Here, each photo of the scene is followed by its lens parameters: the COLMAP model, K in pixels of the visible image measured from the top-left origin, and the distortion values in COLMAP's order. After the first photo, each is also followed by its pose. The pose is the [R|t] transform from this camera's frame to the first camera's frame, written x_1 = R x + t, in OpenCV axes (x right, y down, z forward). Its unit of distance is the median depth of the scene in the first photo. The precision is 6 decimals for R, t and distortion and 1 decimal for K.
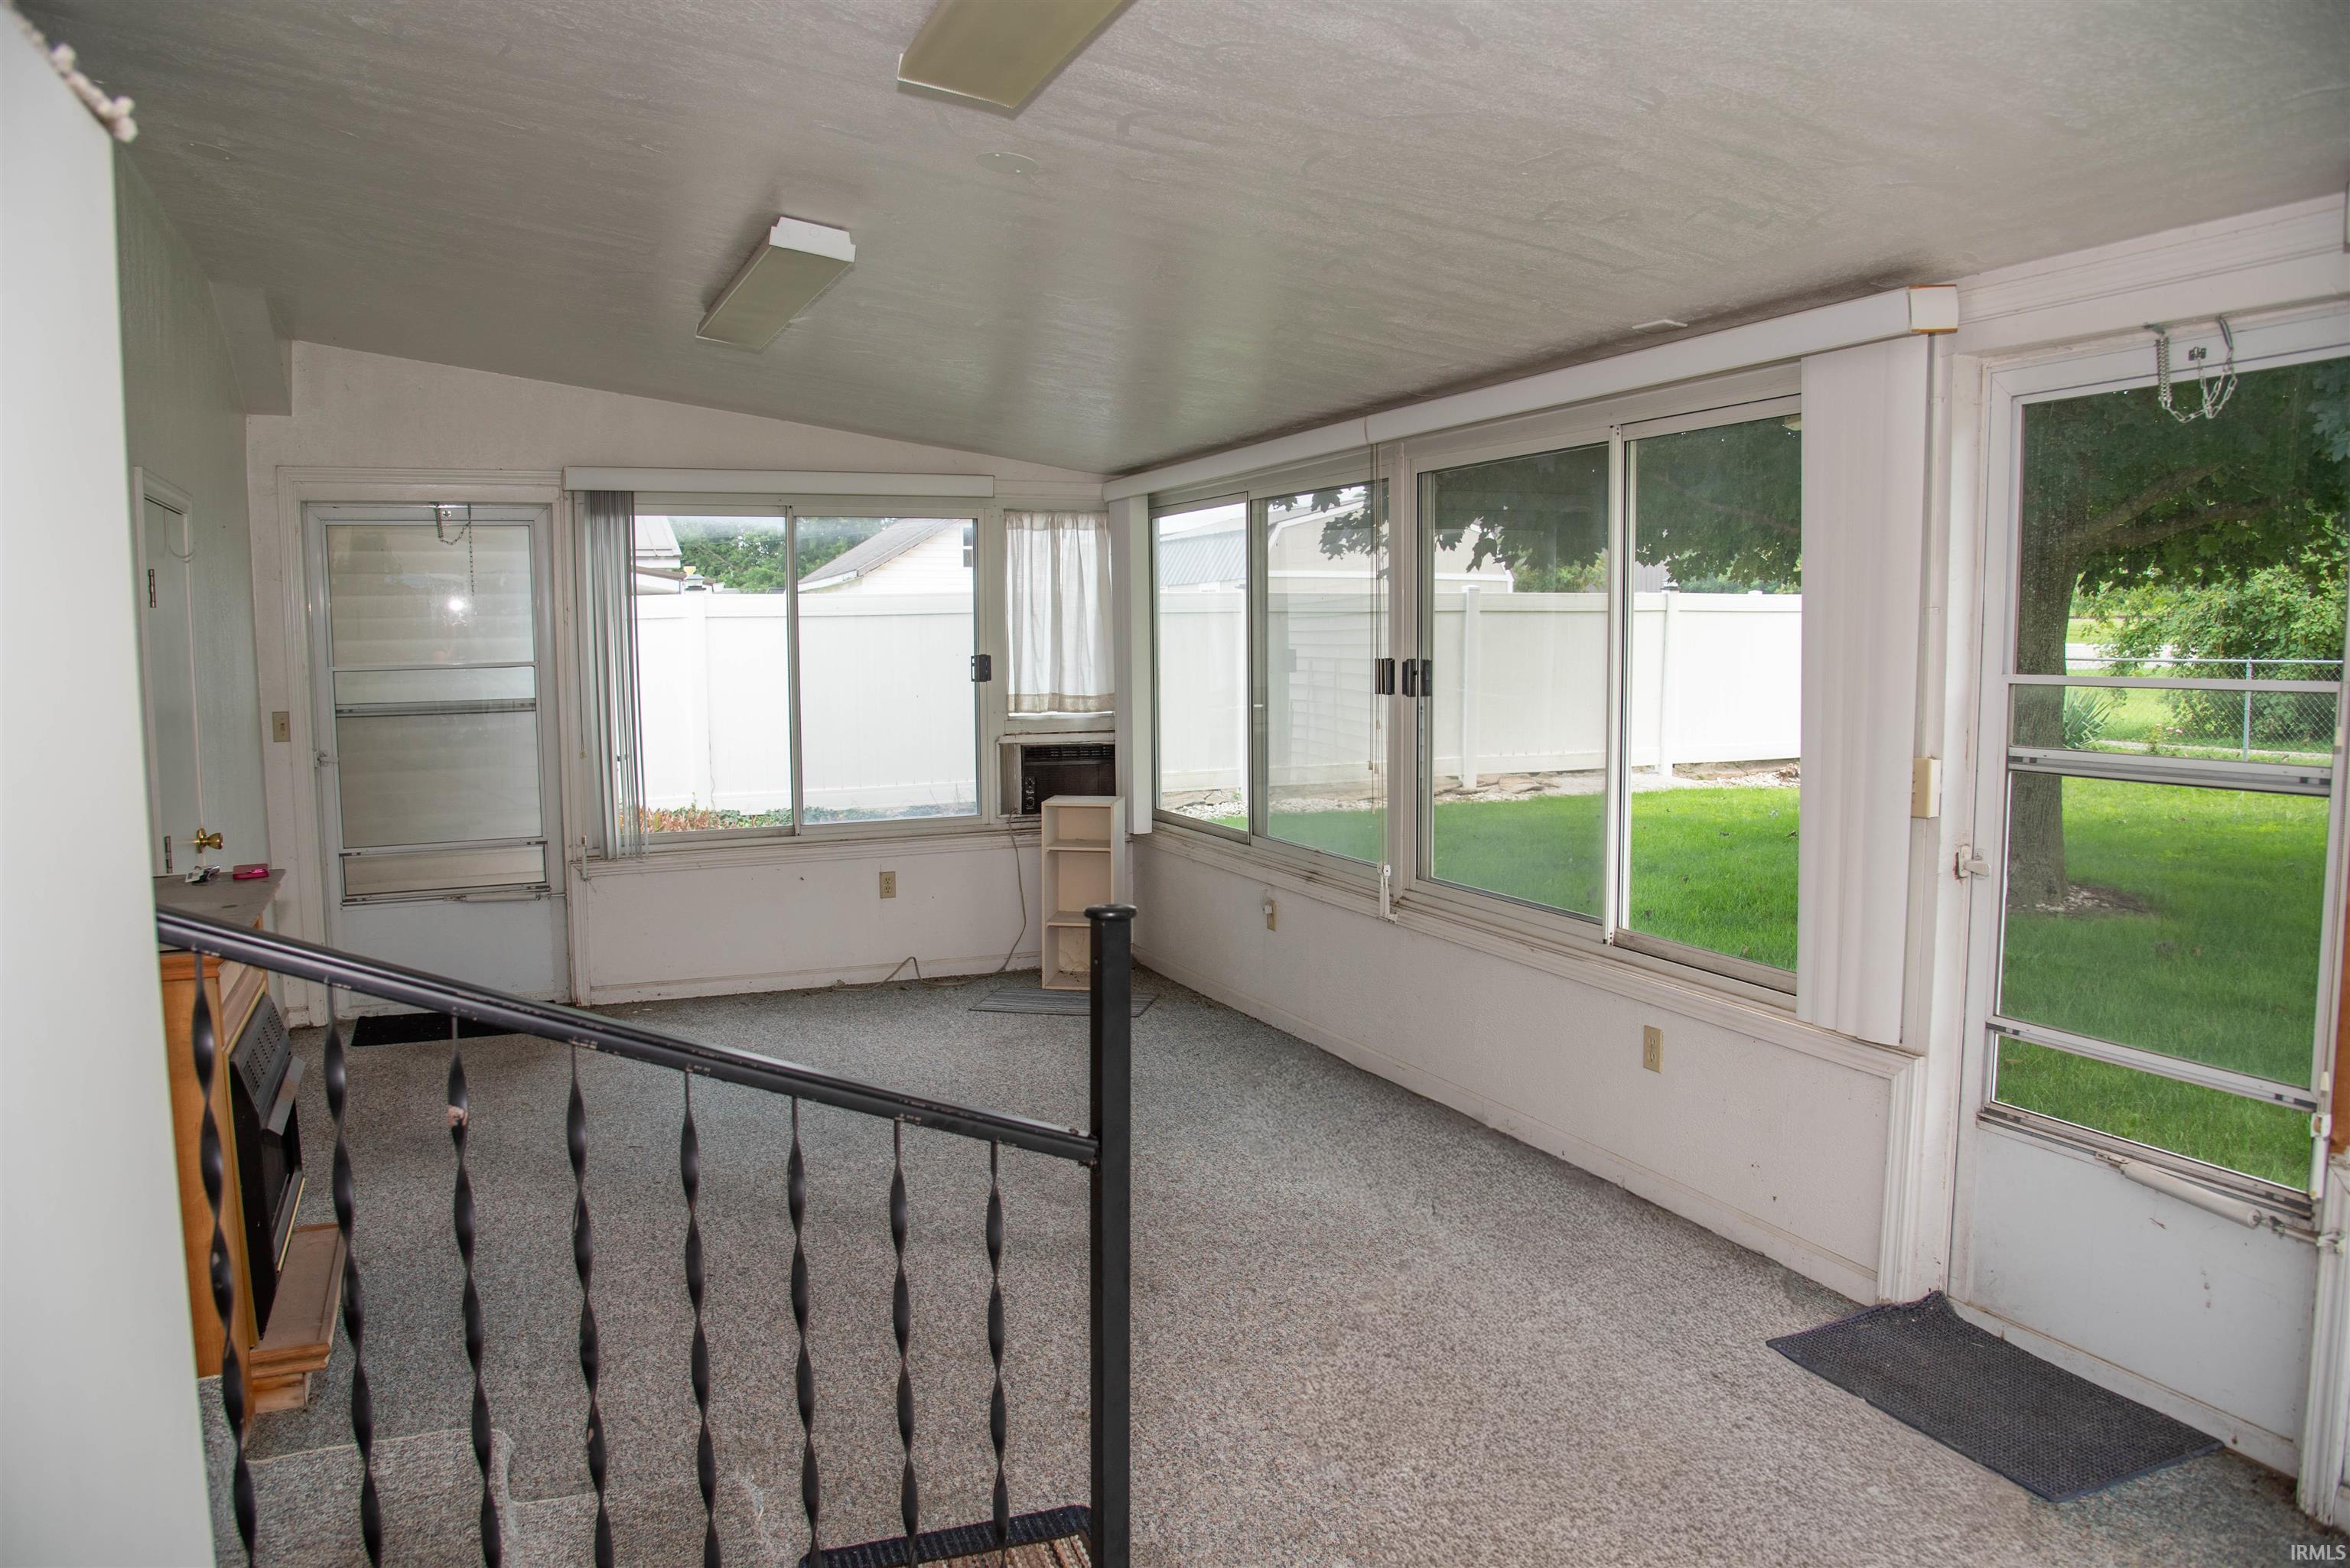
lens RADIAL K [[1605.7, 0, 1157.2], [0, 1605.7, 794.2], [0, 0, 1]] dist [-0.106886, 0.055165]
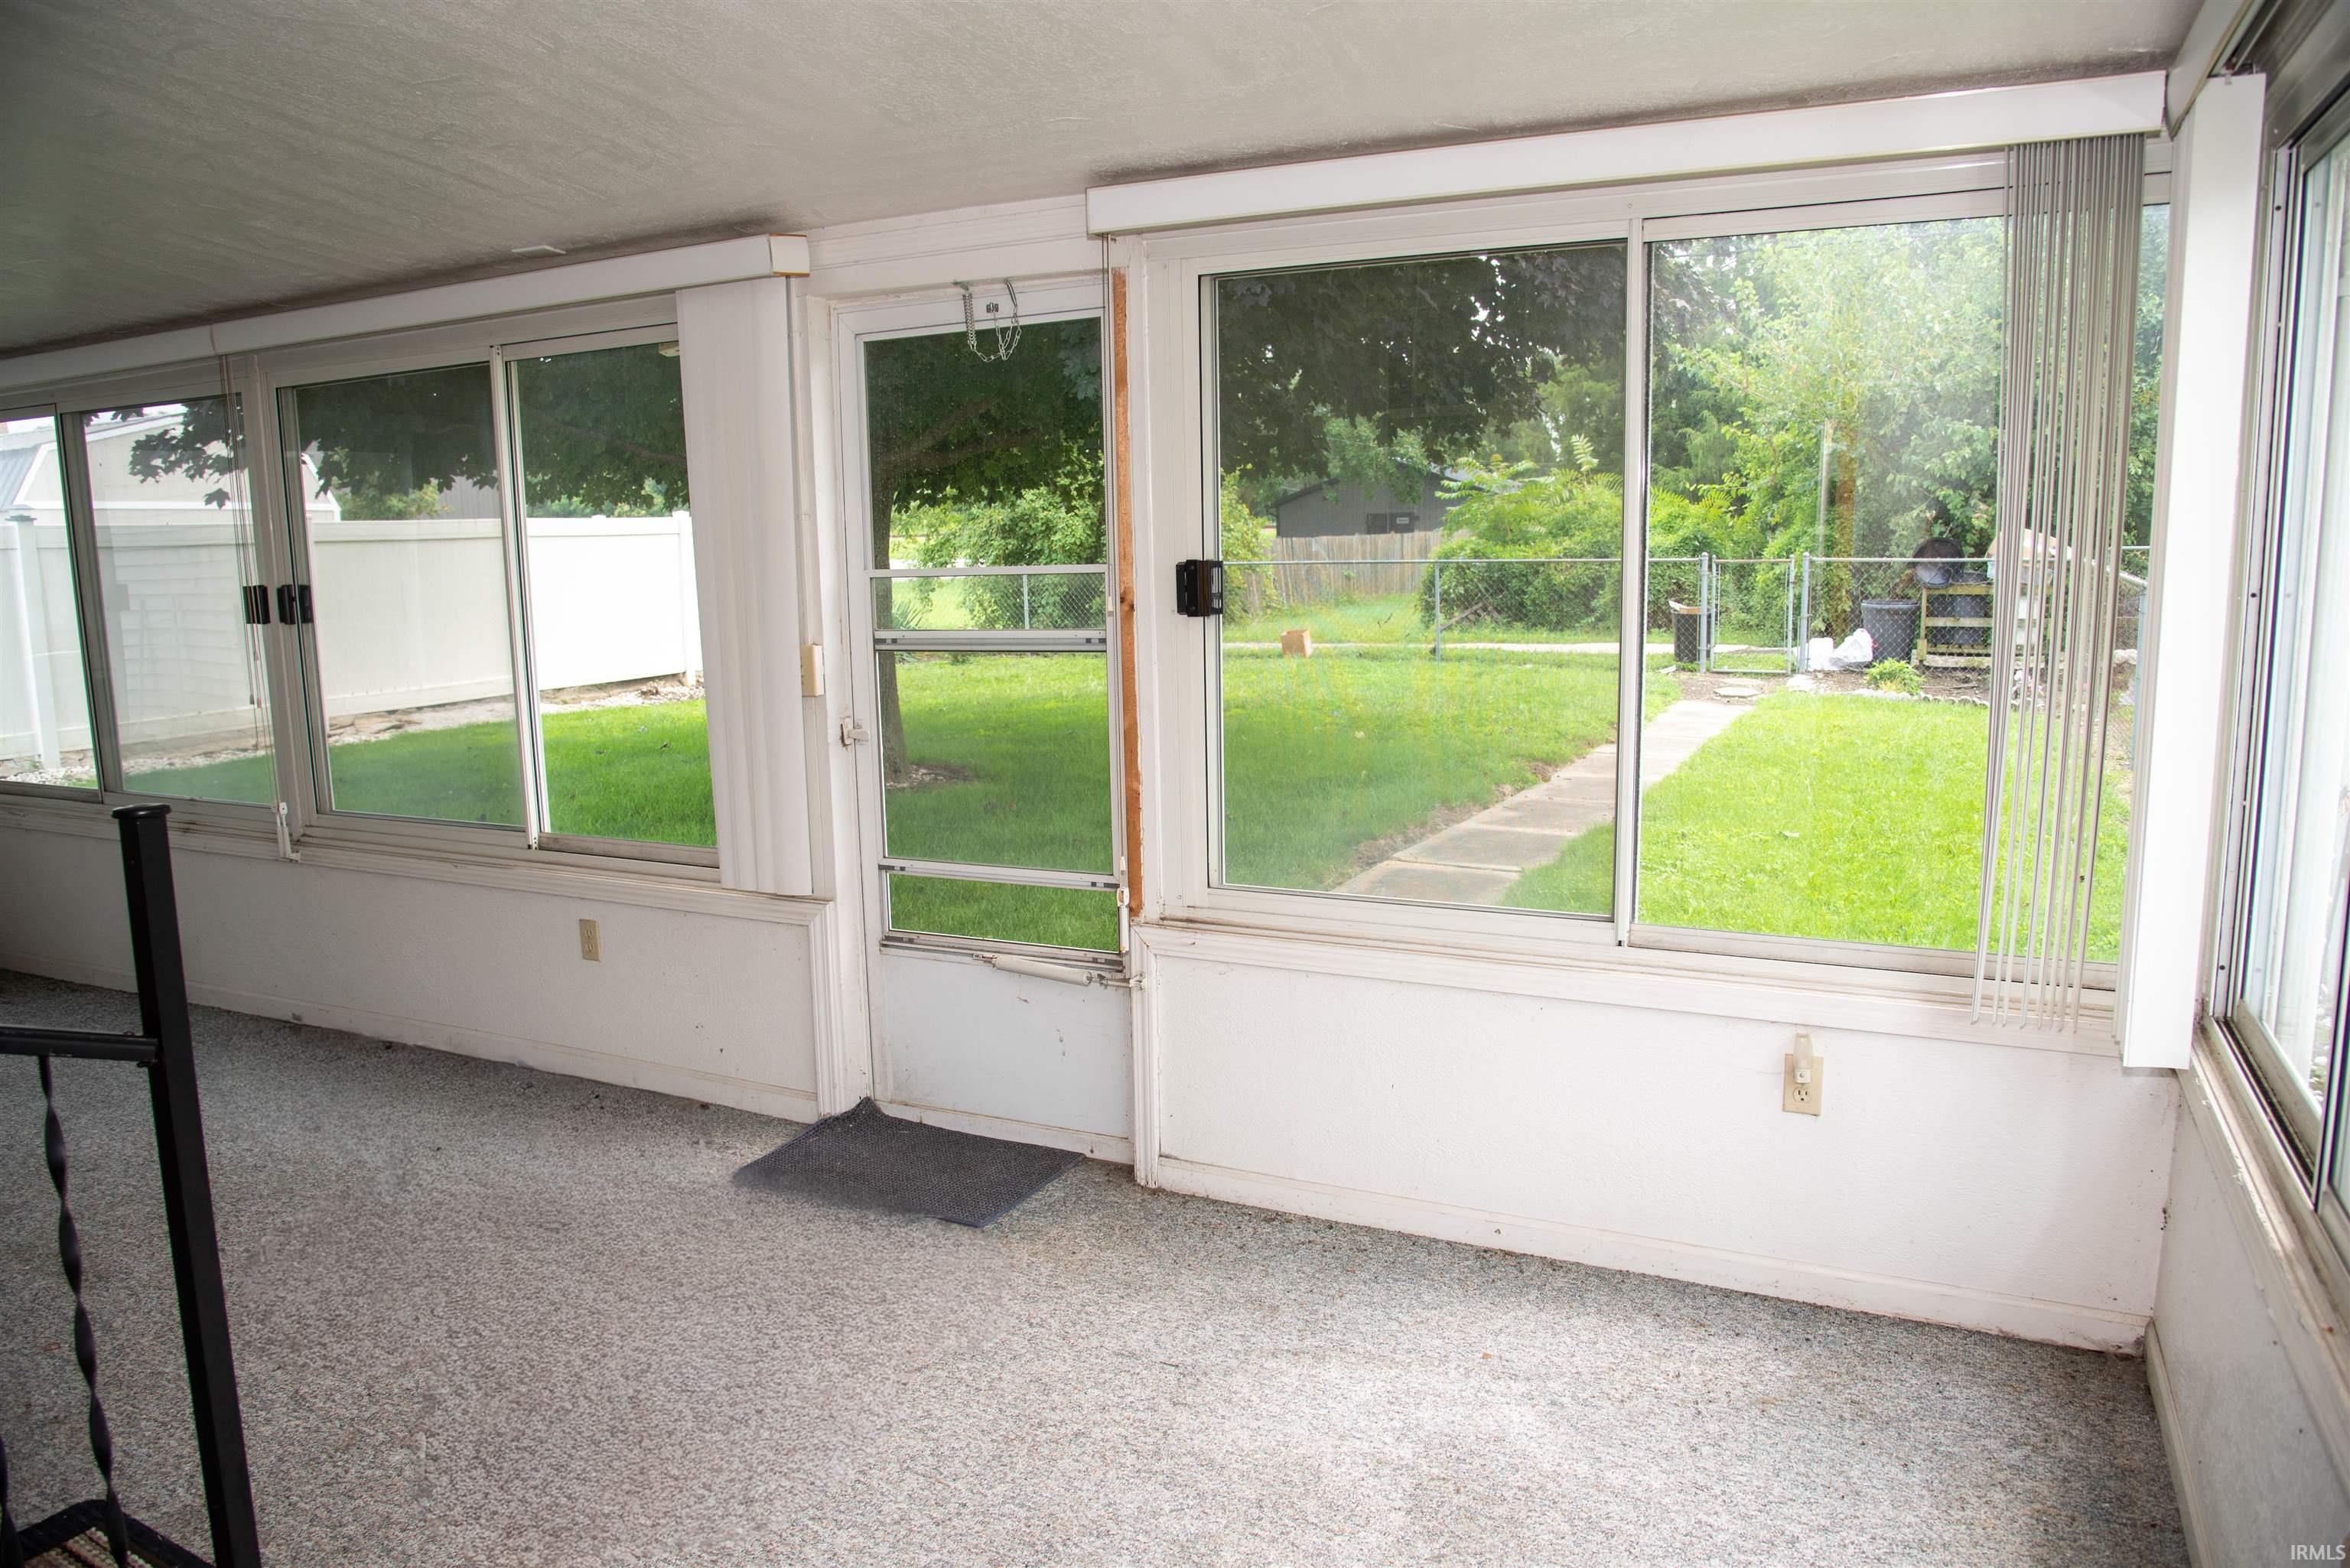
lens RADIAL K [[1605.7, 0, 1171.0], [0, 1605.7, 799.3], [0, 0, 1]] dist [-0.106886, 0.055165]
pose [[0.759070, -0.111873, 0.641324, -0.056513], [0.081262, 0.993702, 0.077160, 0.015433], [-0.645917, -0.006455, 0.763380, -0.054969]]
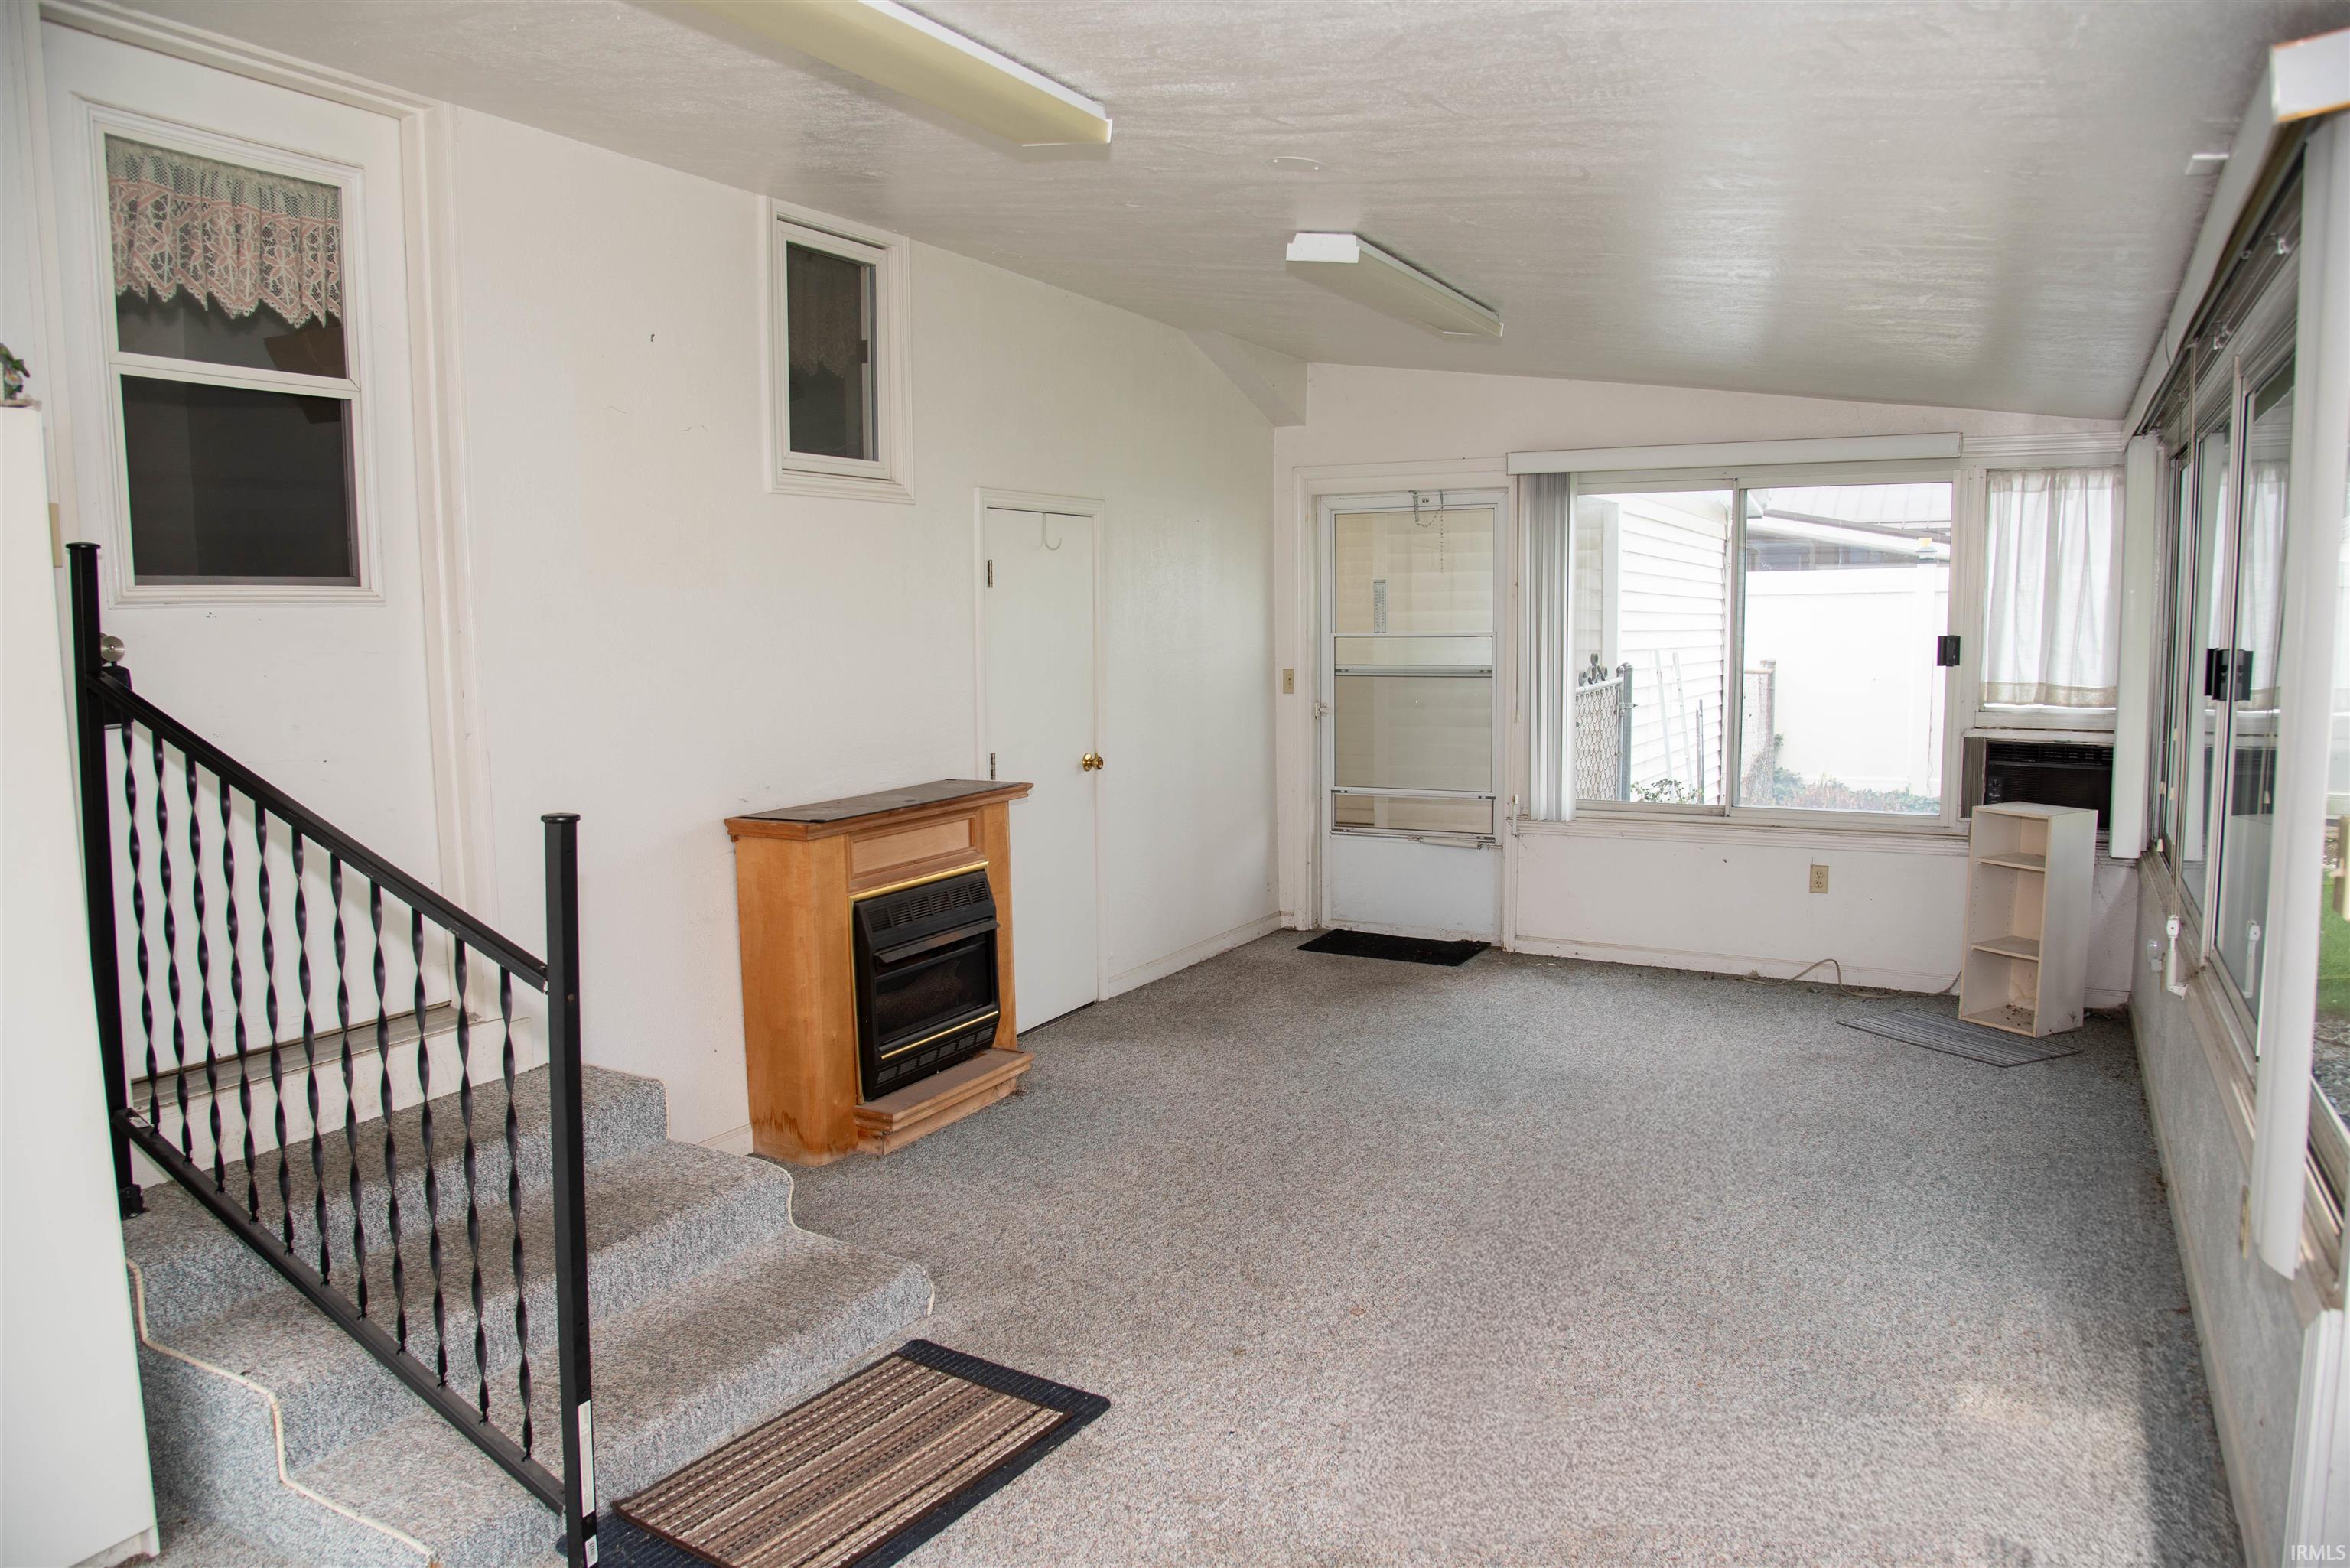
lens RADIAL K [[1605.7, 0, 1183.4], [0, 1605.7, 774.9], [0, 0, 1]] dist [-0.106886, 0.055165]
pose [[0.619854, 0.080720, -0.780555, 0.474161], [-0.077453, 0.996132, 0.041506, -0.020300], [0.780886, 0.034729, 0.623708, 0.195898]]
